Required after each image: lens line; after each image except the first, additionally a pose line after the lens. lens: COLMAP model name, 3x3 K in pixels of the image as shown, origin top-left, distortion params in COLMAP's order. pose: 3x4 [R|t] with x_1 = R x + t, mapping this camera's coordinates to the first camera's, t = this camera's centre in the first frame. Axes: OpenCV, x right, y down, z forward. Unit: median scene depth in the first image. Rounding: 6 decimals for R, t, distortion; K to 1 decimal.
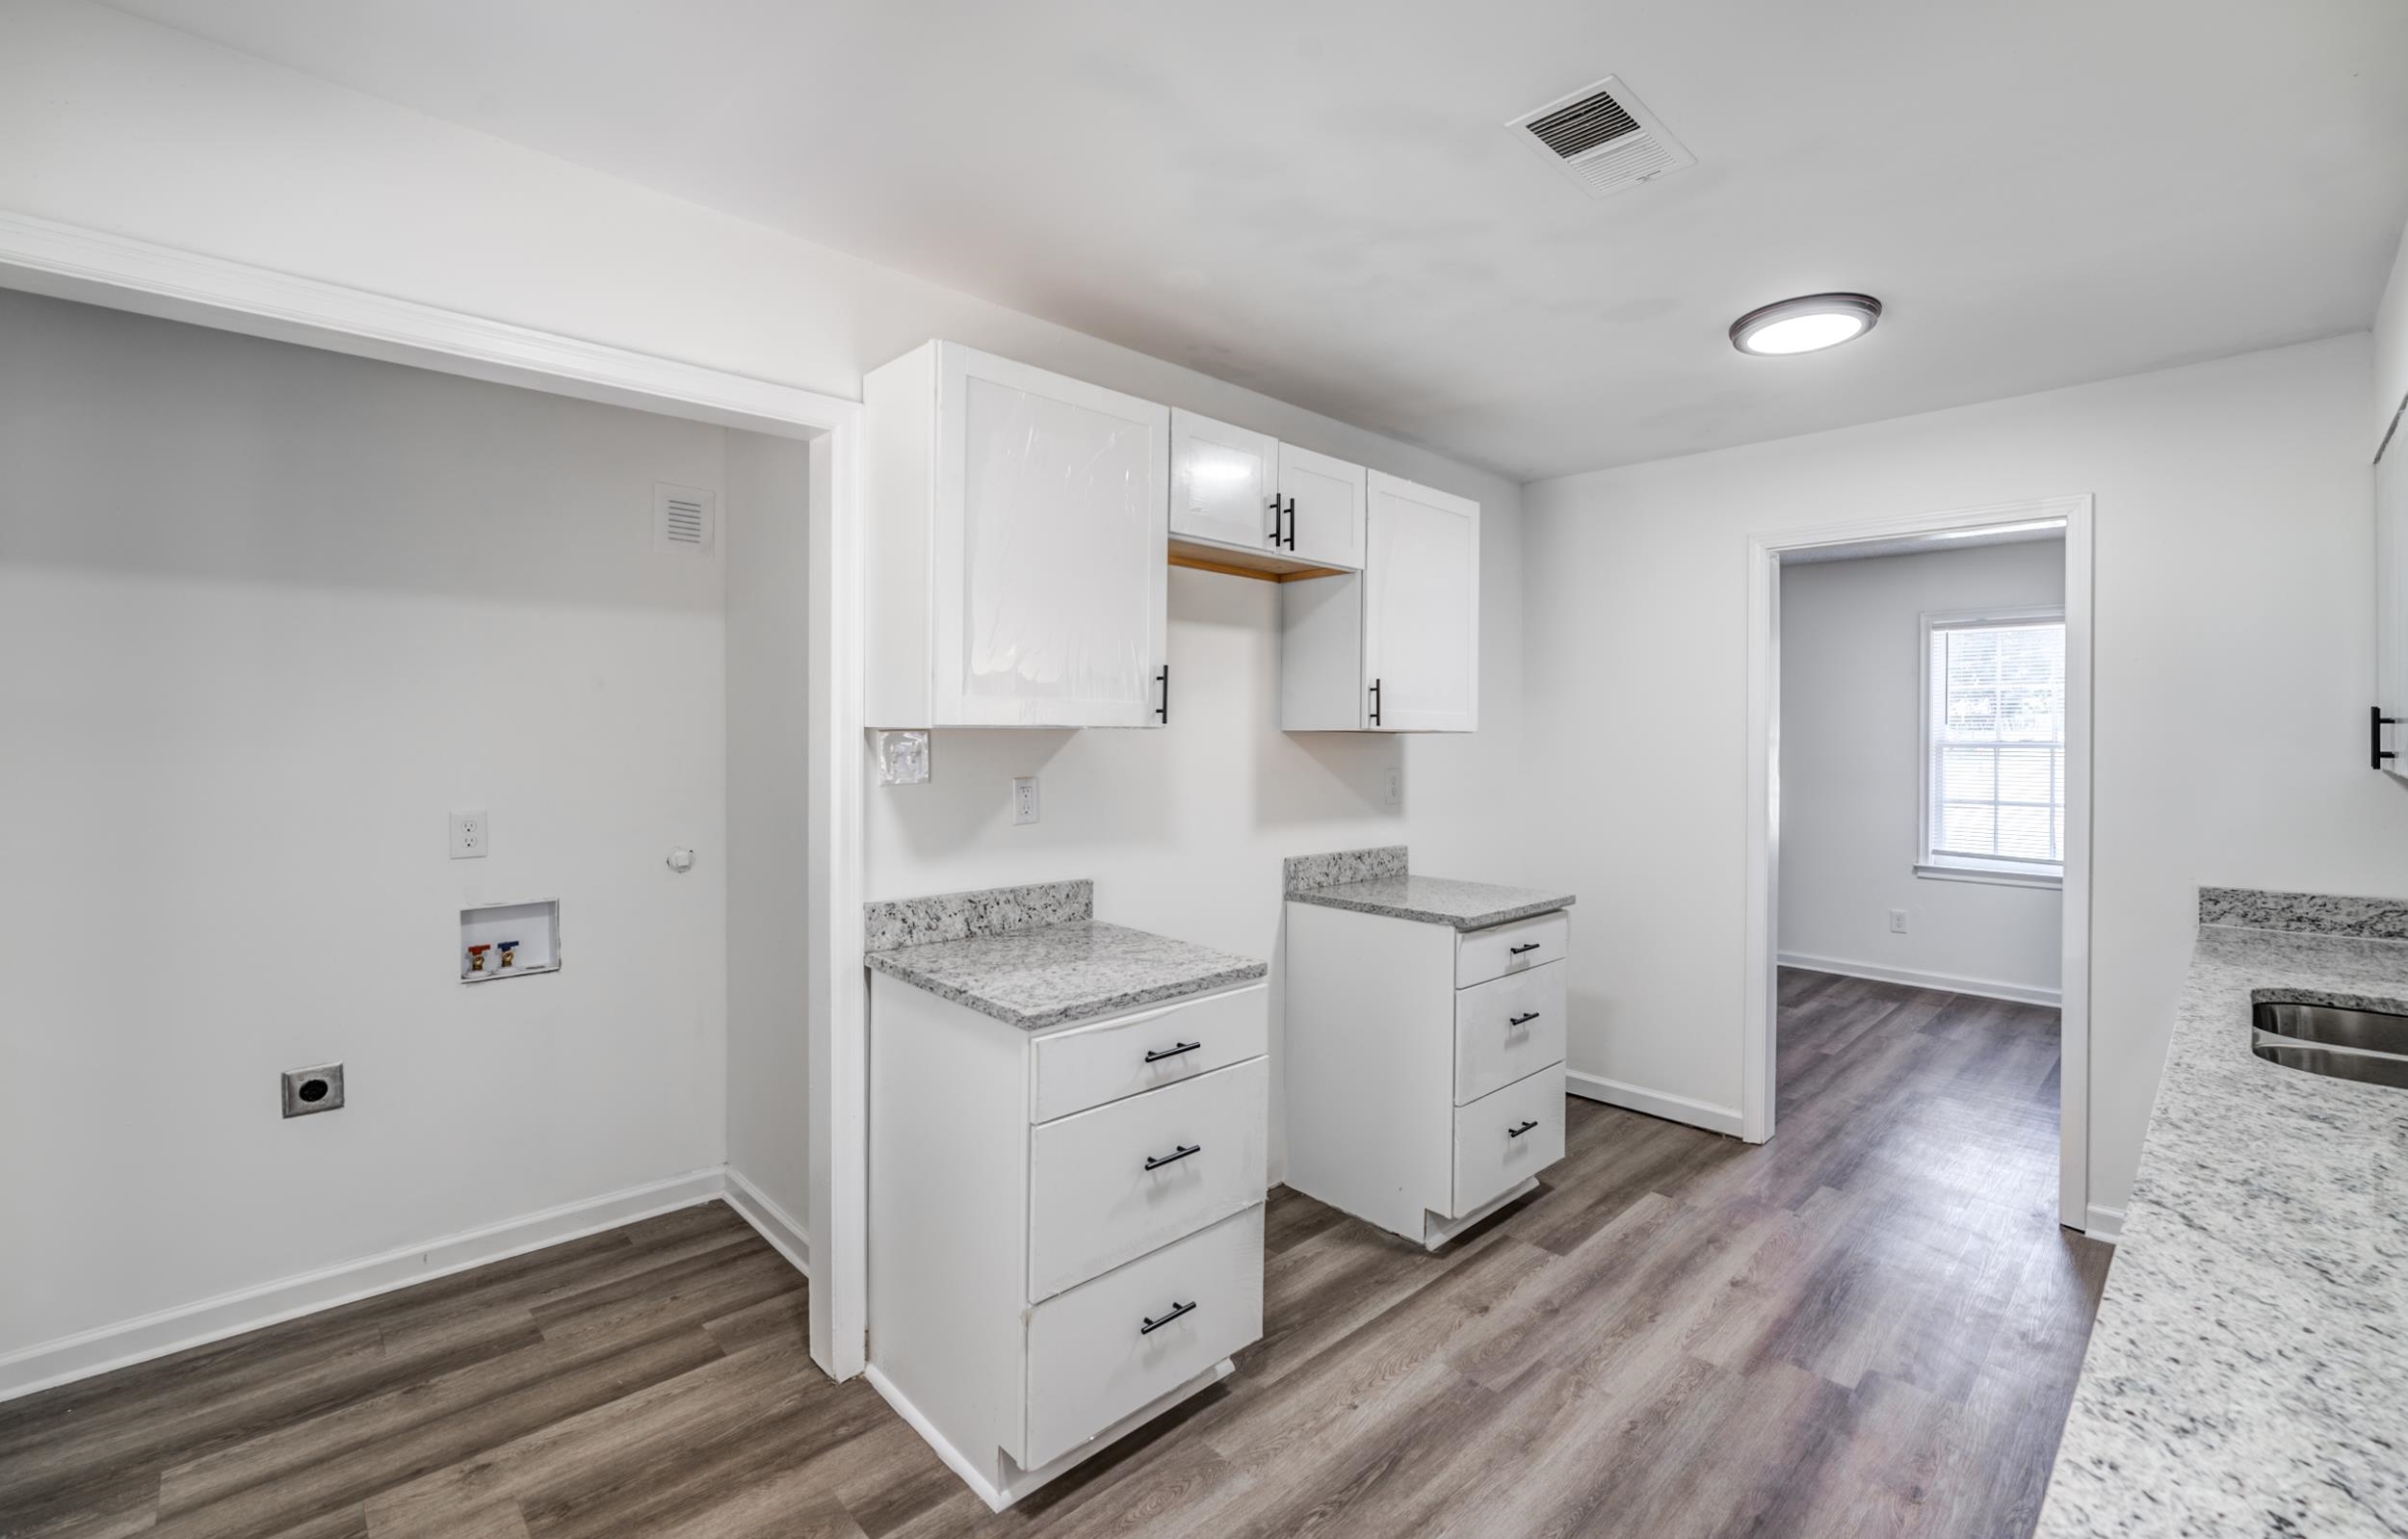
lens RADIAL K [[1020.7, 0, 1197.8], [0, 1020.7, 743.9], [0, 0, 1]] dist [-0.025258, 0.005594]
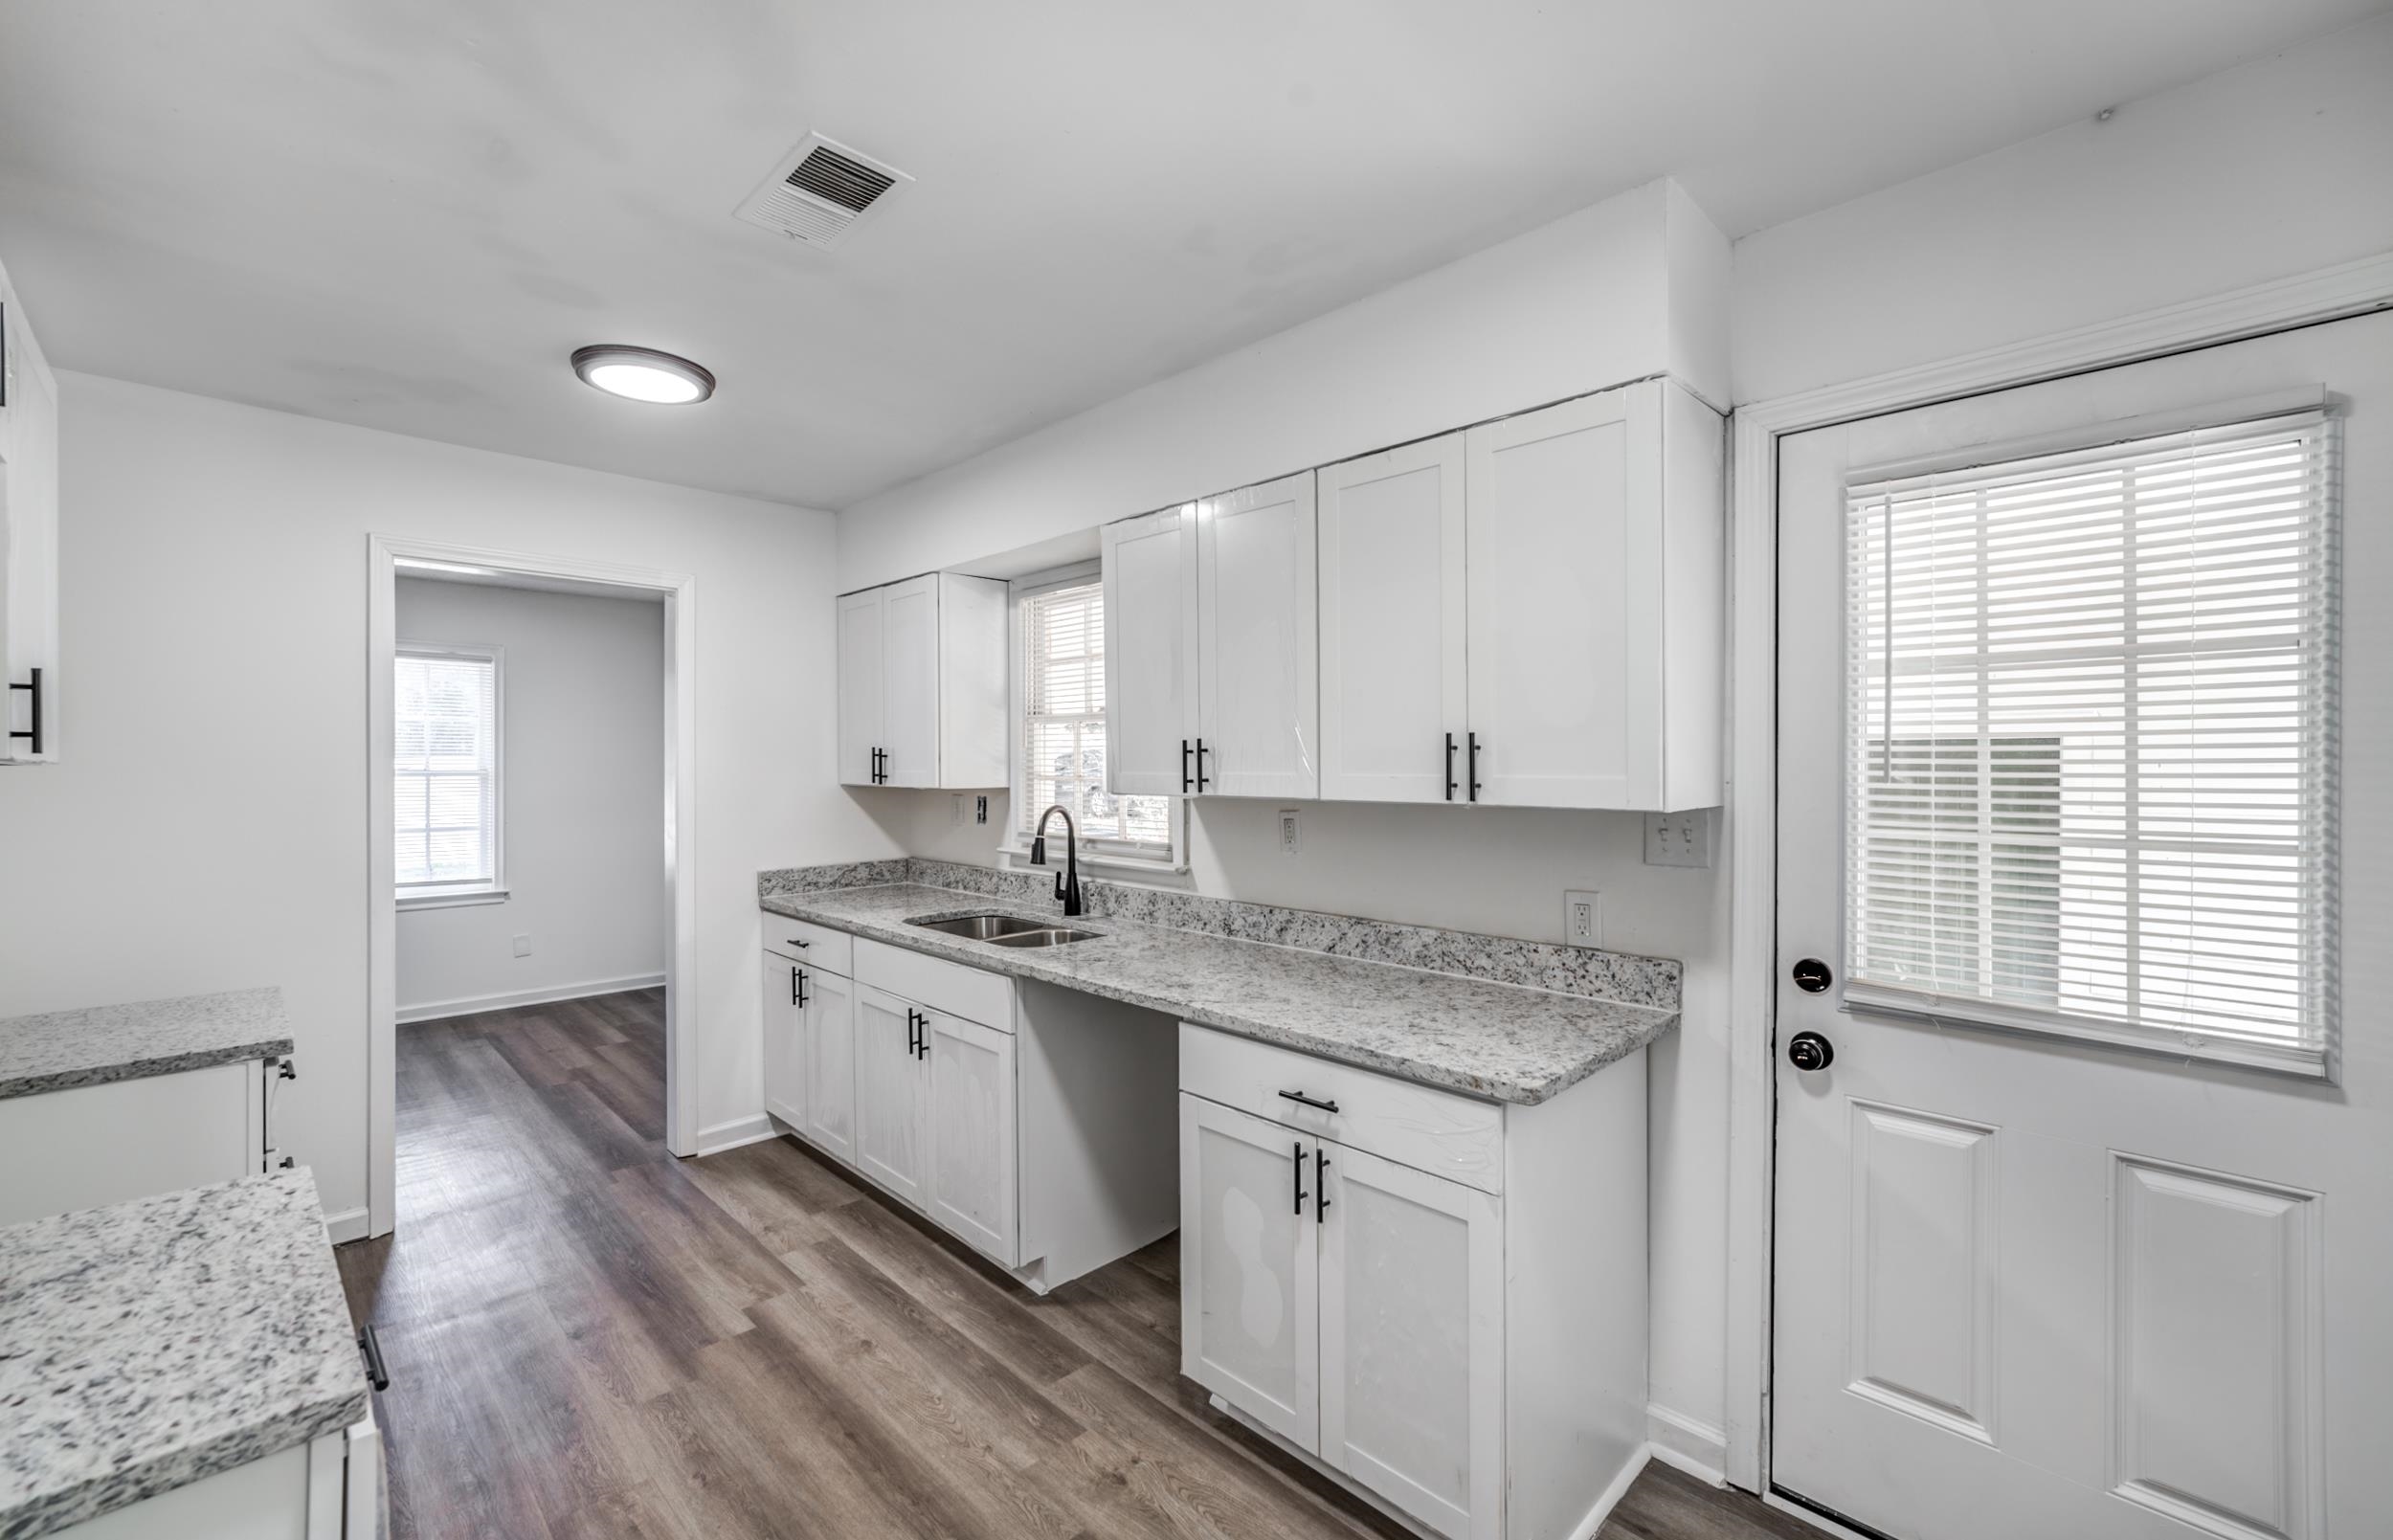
lens RADIAL K [[987.3, 0, 1196.5], [0, 987.3, 770.0], [0, 0, 1]] dist [-0.002320, -0.000131]
pose [[-0.021194, -0.010981, 0.999715, -0.437044], [0.009298, 0.999894, 0.011180, -0.011843], [-0.999732, 0.009532, -0.021090, 0.442080]]
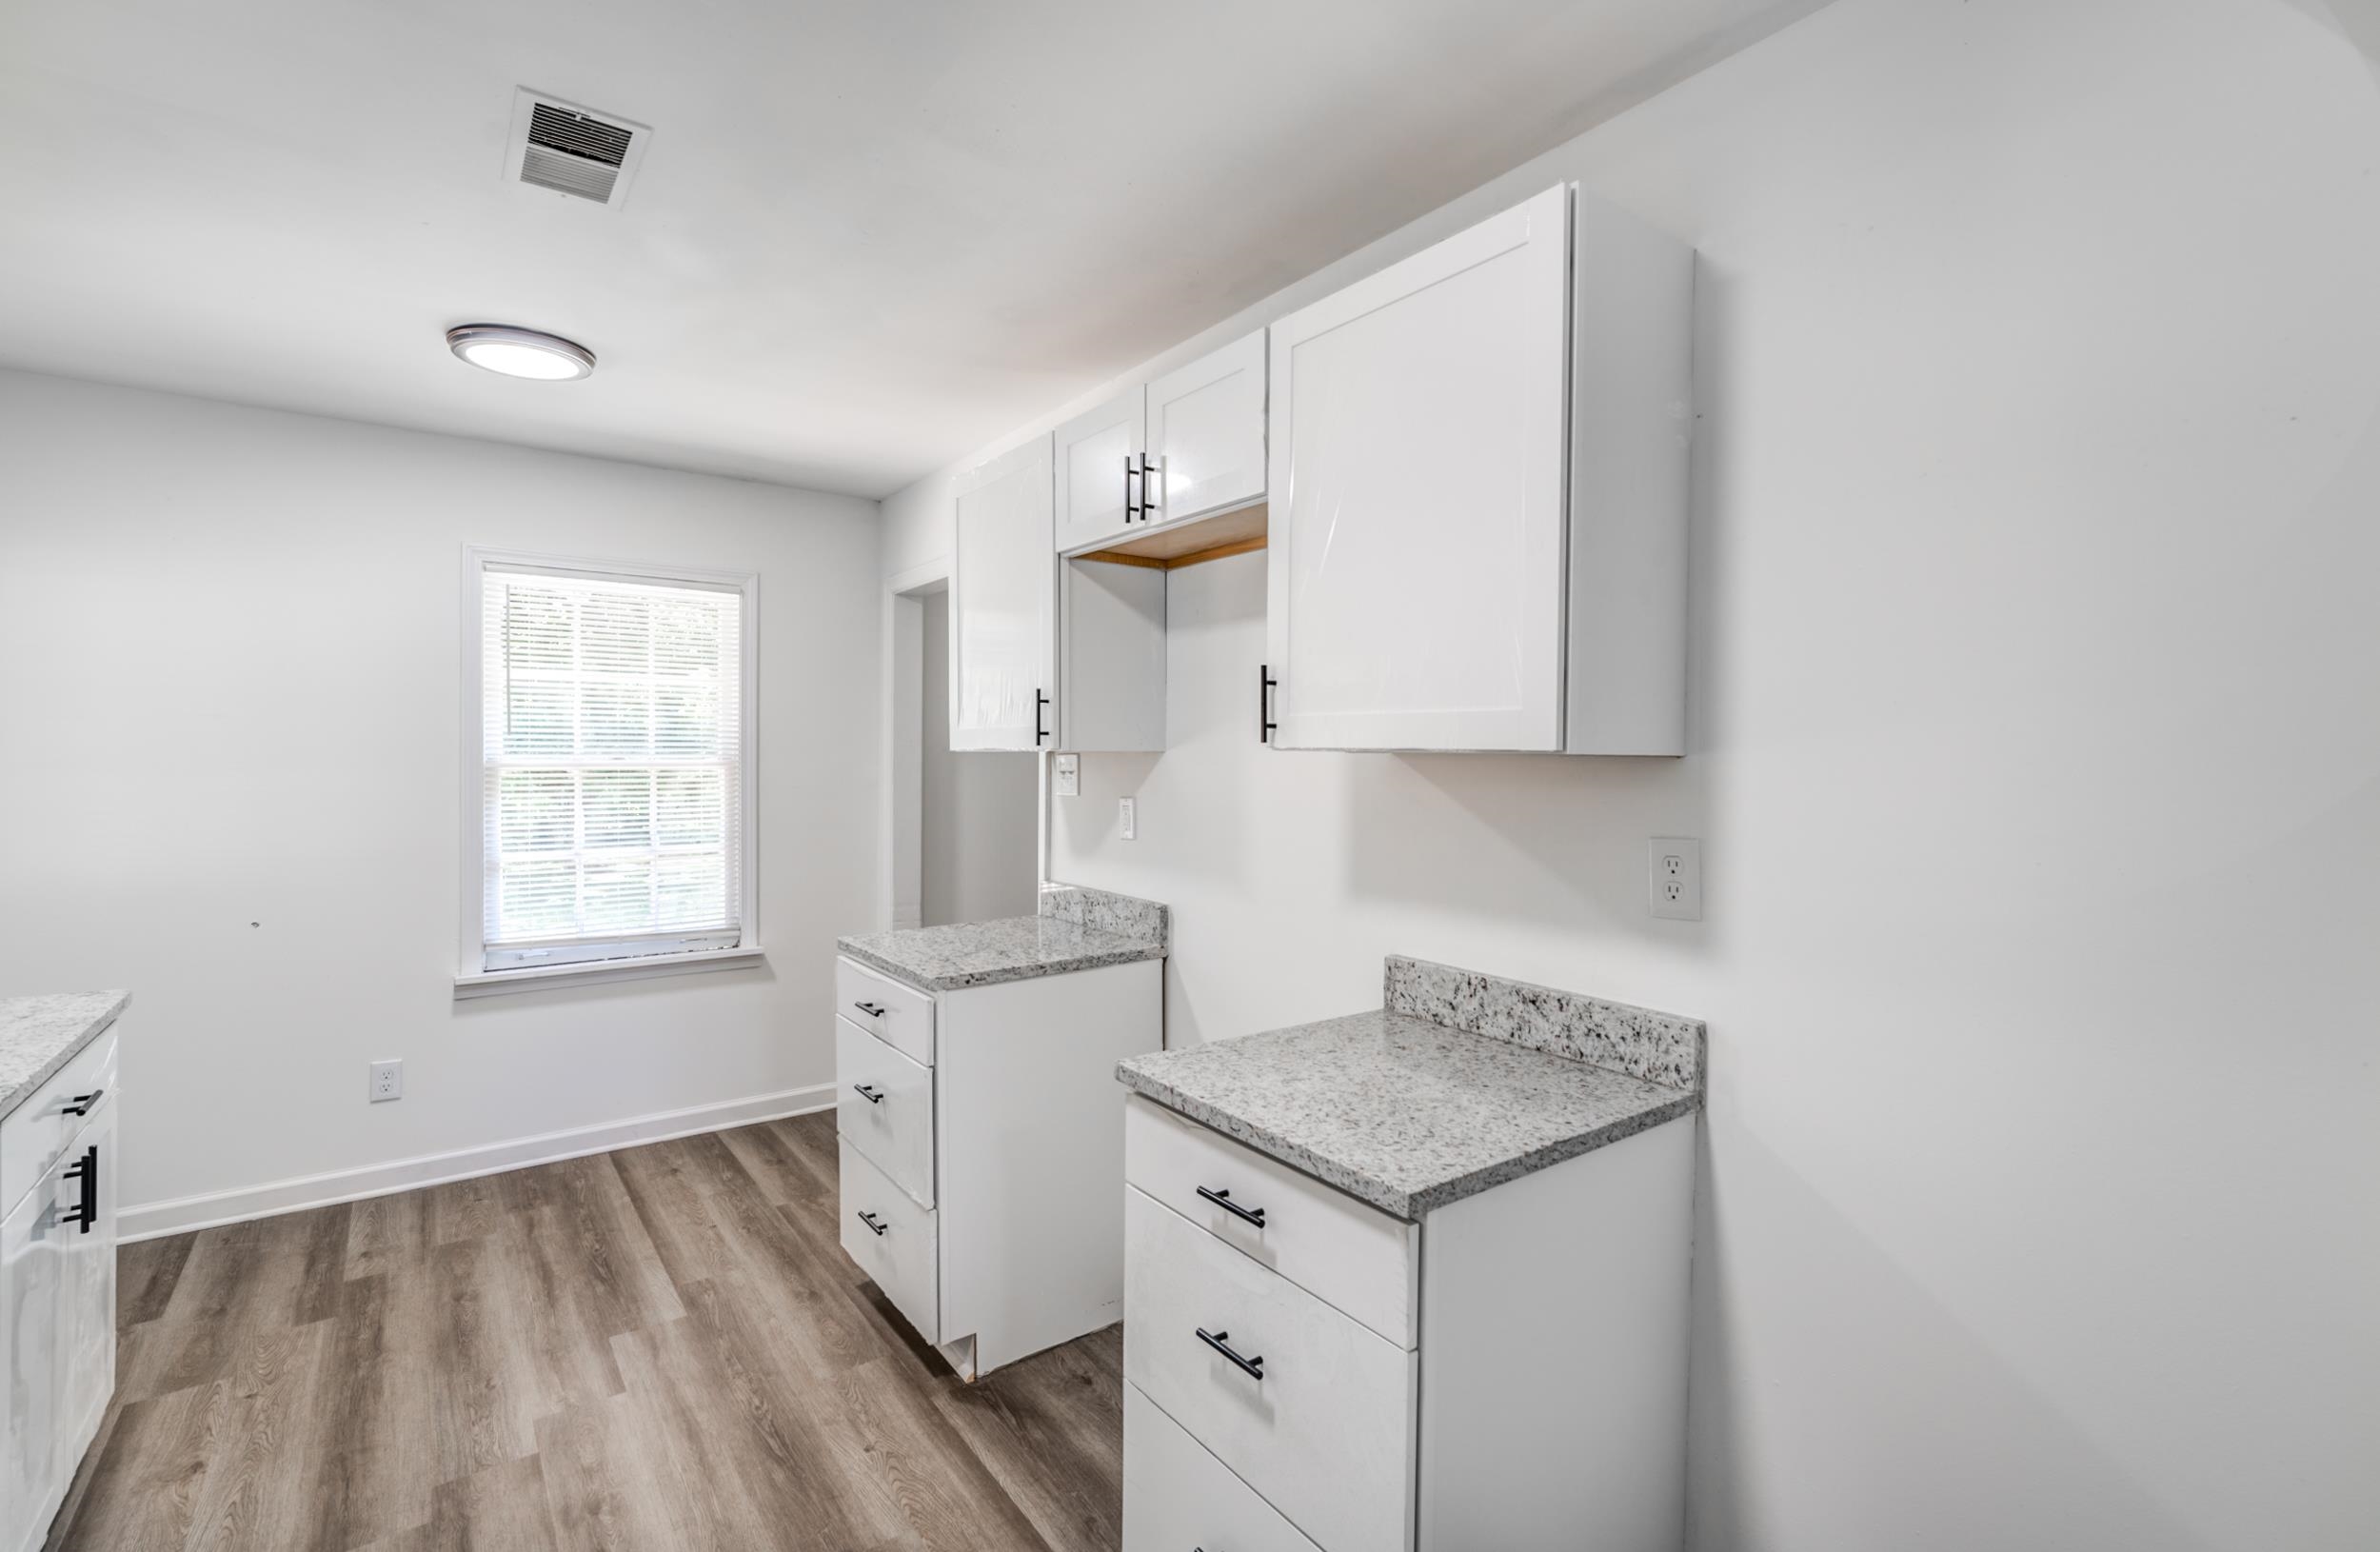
lens RADIAL K [[1059.1, 0, 1196.9], [0, 1059.1, 769.9], [0, 0, 1]] dist [-0.014061, 0.003689]
pose [[-0.120528, 0.008268, -0.992675, 0.950058], [-0.015813, 0.999822, 0.010248, -0.009006], [0.992584, 0.016932, -0.120376, 1.214919]]
